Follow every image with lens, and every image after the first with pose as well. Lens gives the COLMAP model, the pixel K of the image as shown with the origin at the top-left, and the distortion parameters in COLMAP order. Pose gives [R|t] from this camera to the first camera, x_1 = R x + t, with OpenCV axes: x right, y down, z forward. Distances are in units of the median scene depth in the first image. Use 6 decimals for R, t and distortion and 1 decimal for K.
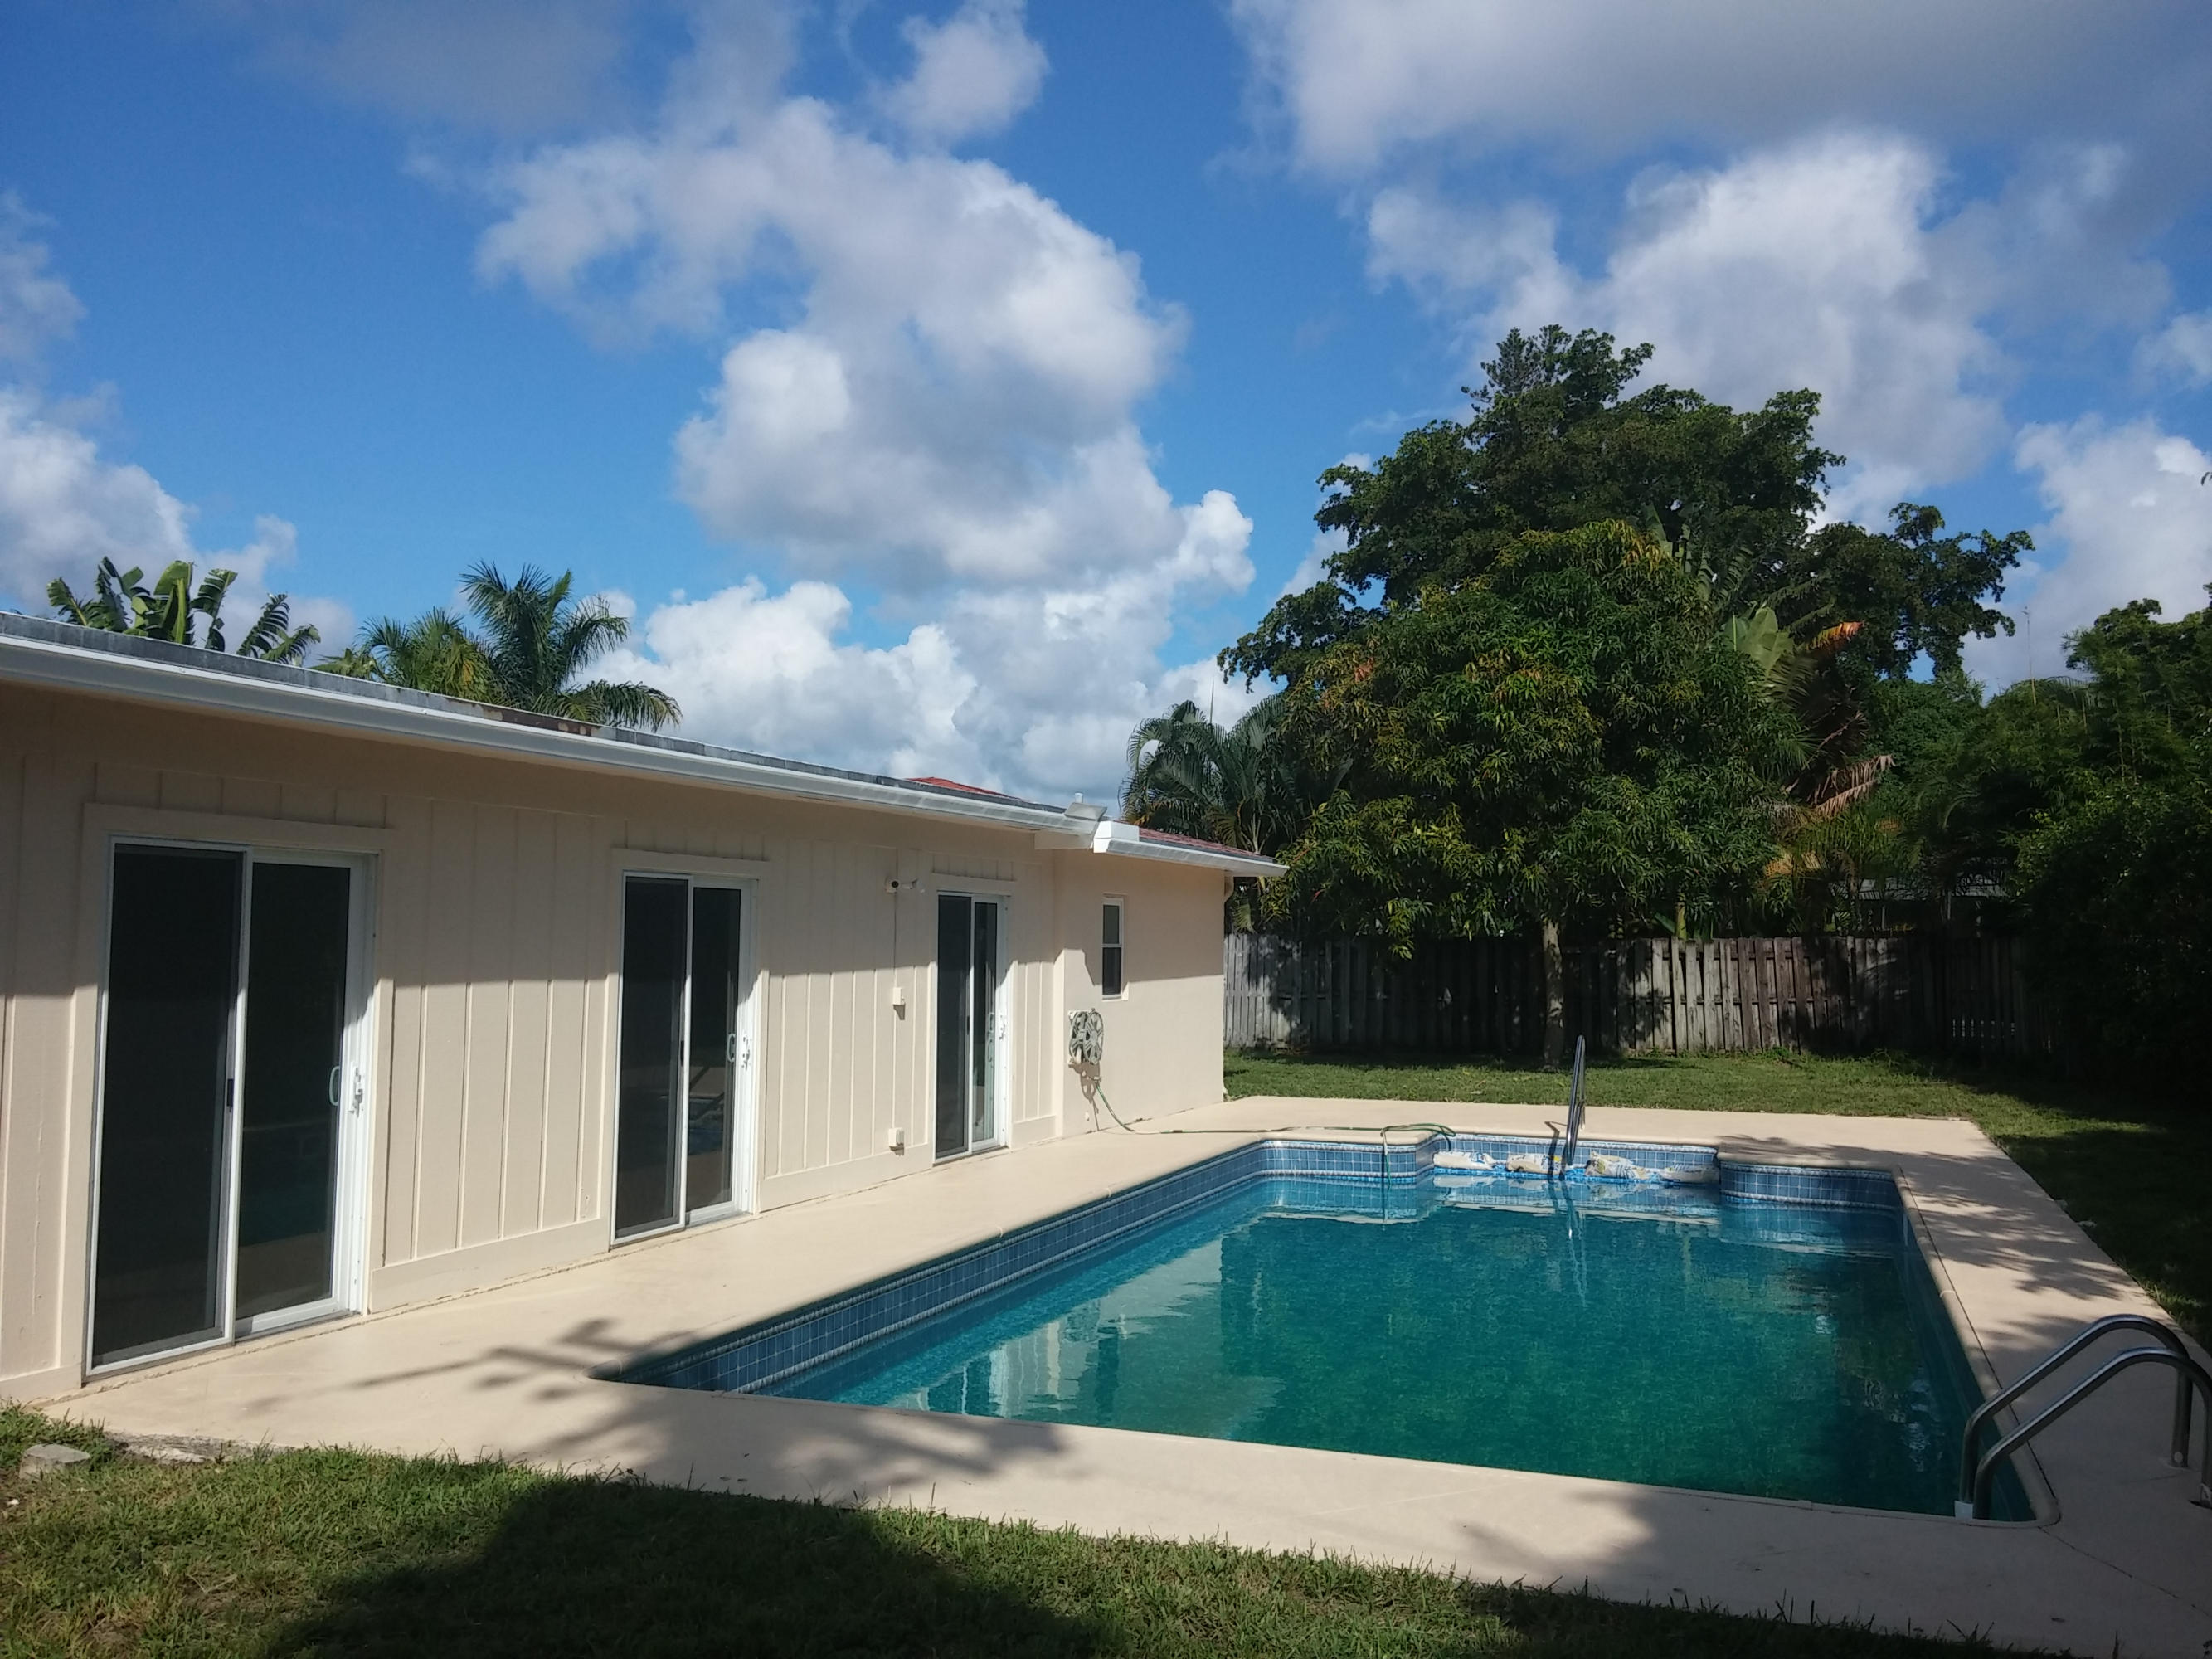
lens RADIAL K [[1898.2, 0, 1095.8], [0, 1898.2, 819.1], [0, 0, 1]] dist [0.097642, -0.124224]
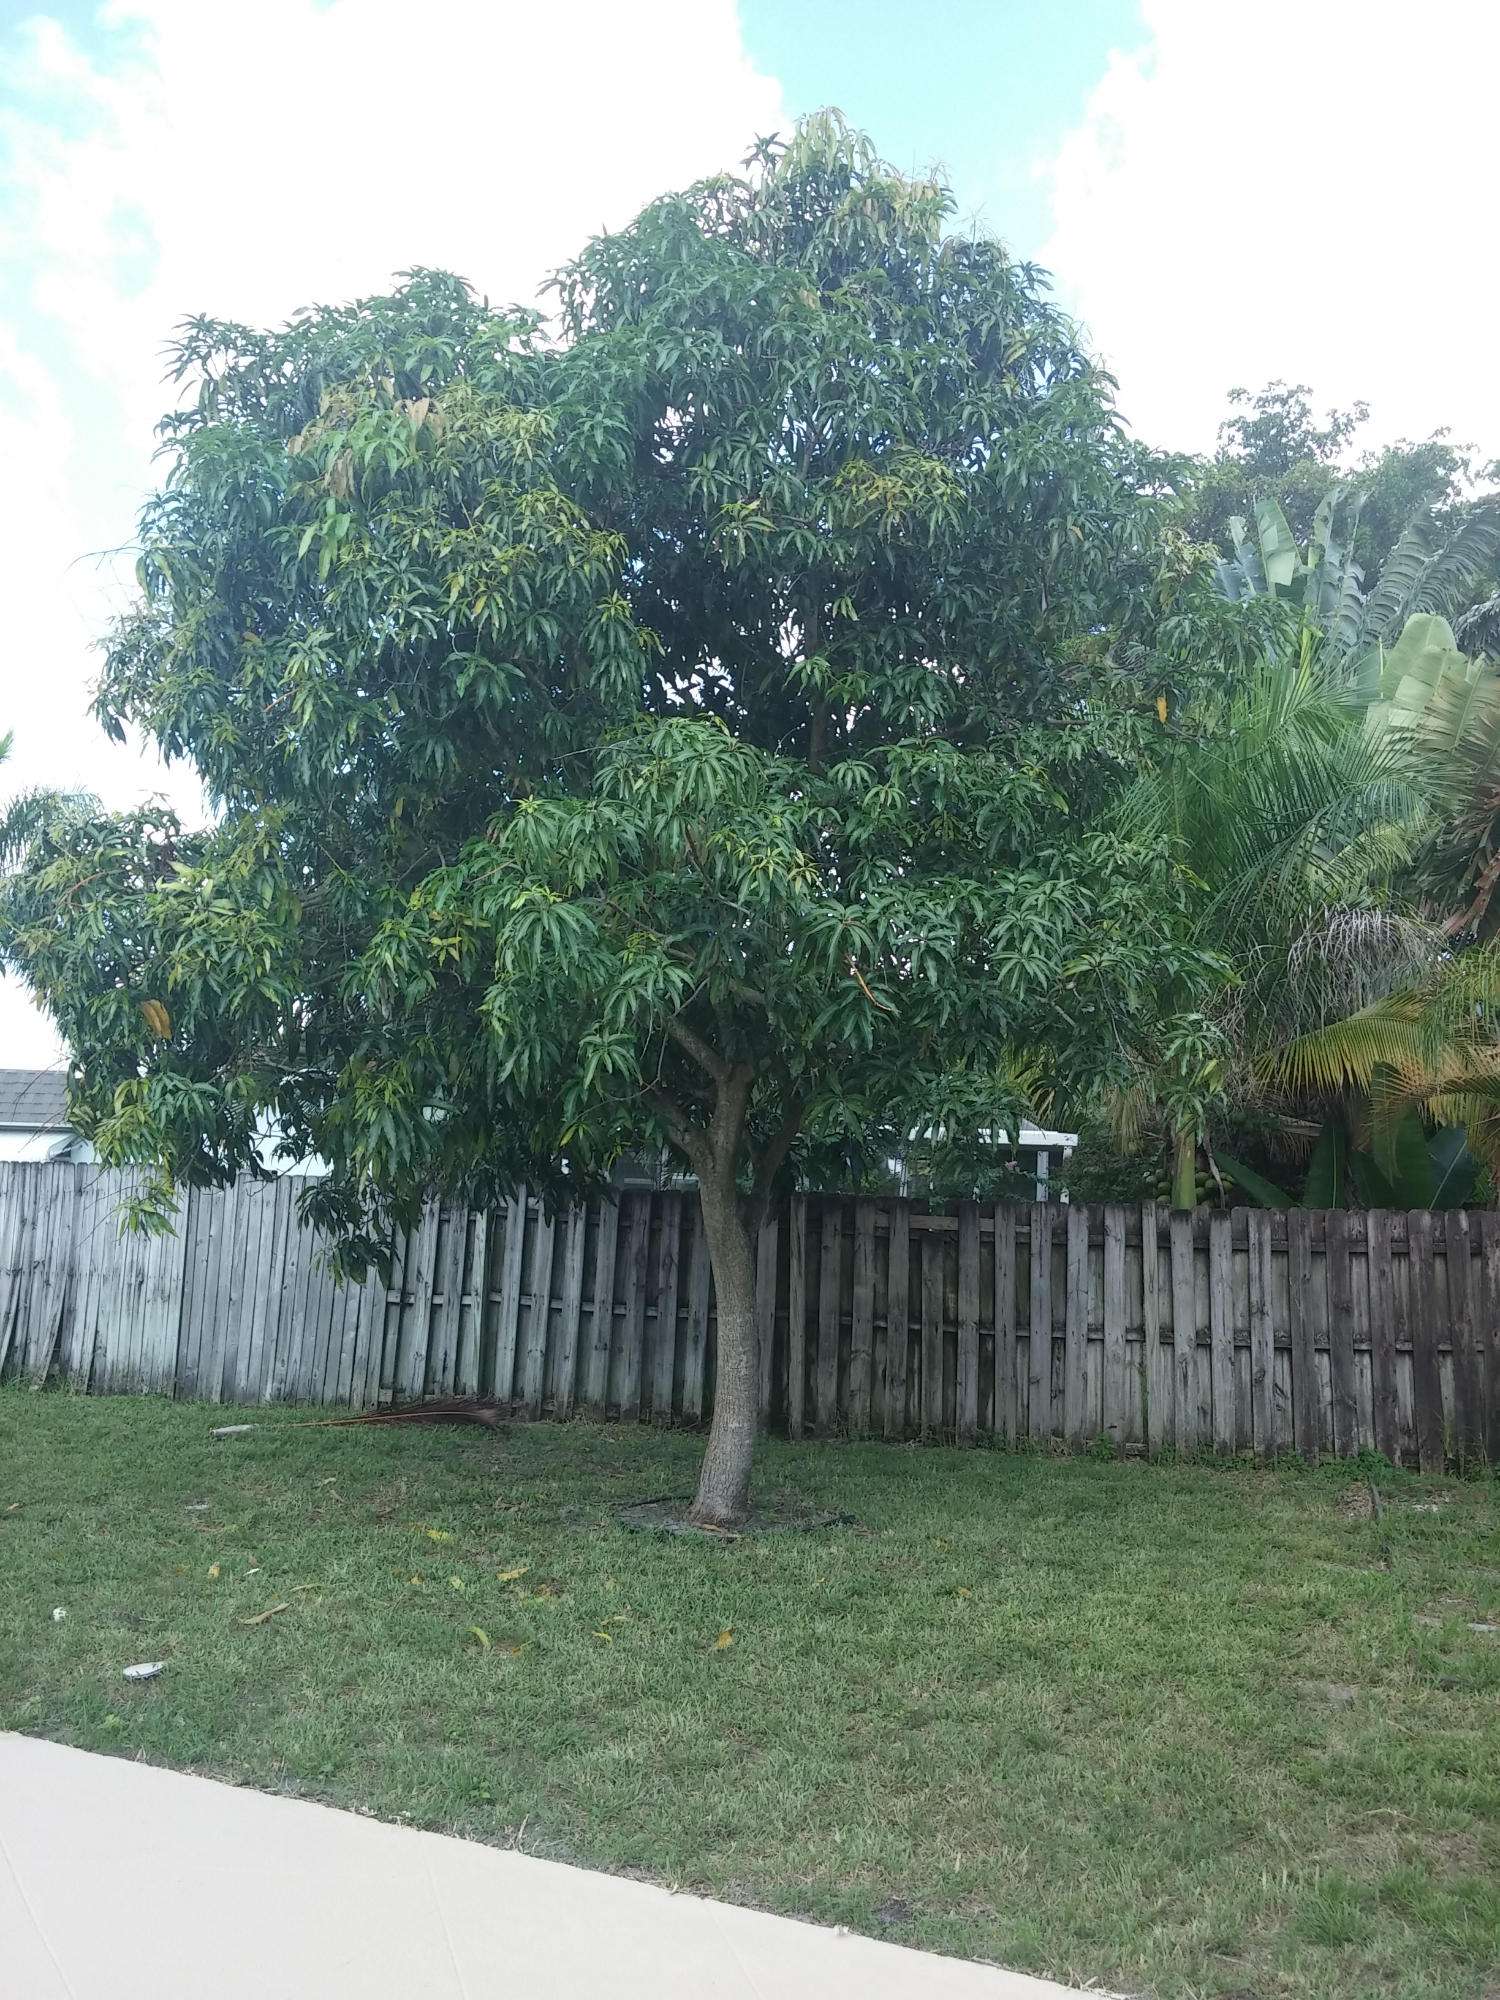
lens RADIAL K [[1716.2, 0, 763.8], [0, 1716.2, 1003.4], [0, 0, 1]] dist [0.097642, -0.124224]
pose [[0.991188, 0.008408, -0.132193, 0.239512], [-0.015138, 0.998635, -0.049989, 0.031985], [0.131593, 0.051550, 0.989963, 0.508982]]
